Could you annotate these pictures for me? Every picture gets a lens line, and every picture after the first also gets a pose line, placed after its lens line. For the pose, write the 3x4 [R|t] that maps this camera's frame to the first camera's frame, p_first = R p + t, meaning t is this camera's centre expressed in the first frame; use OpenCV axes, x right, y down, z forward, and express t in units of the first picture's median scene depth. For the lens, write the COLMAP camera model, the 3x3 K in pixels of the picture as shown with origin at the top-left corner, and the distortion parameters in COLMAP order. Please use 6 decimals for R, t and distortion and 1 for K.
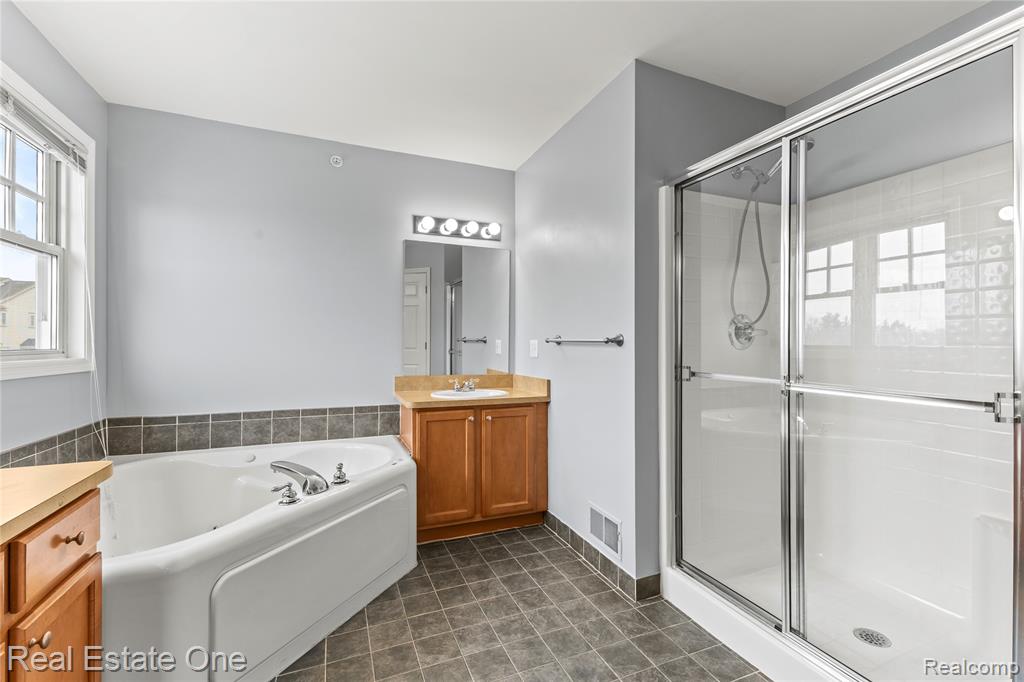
lens RADIAL K [[440.3, 0, 512.0], [0, 440.3, 341.4], [0, 0, 1]] dist [0.009992, -0.000333]
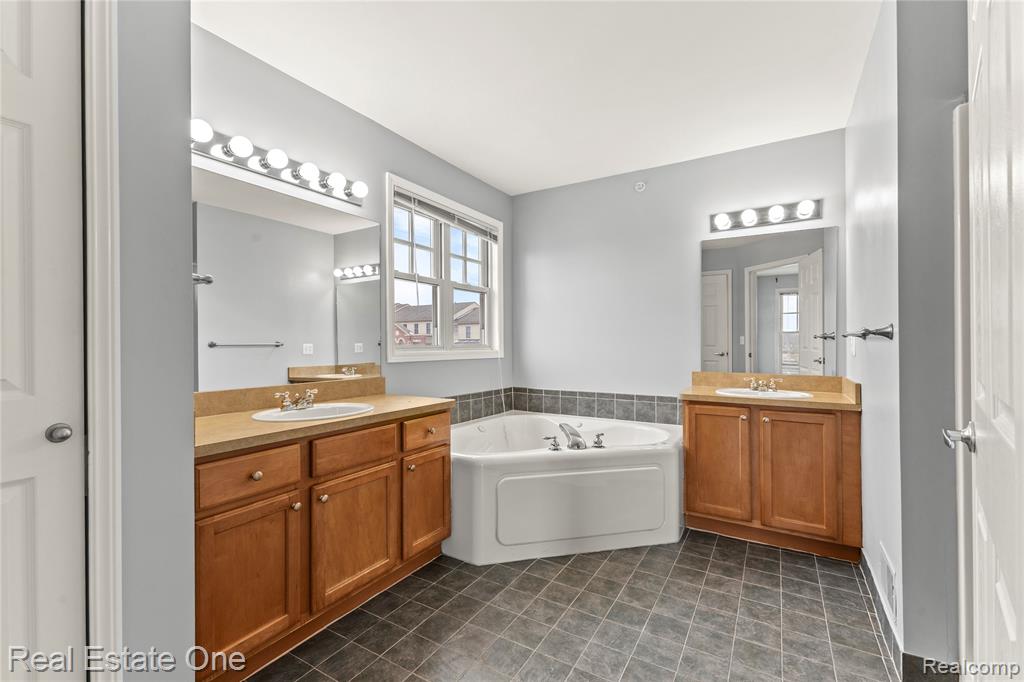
lens RADIAL K [[440.3, 0, 513.2], [0, 440.3, 345.5], [0, 0, 1]] dist [0.009992, -0.000333]
pose [[0.594611, -0.001224, -0.804012, 0.410807], [0.006510, 0.999973, 0.003293, 0.013022], [0.803987, -0.007192, 0.594603, 0.025774]]
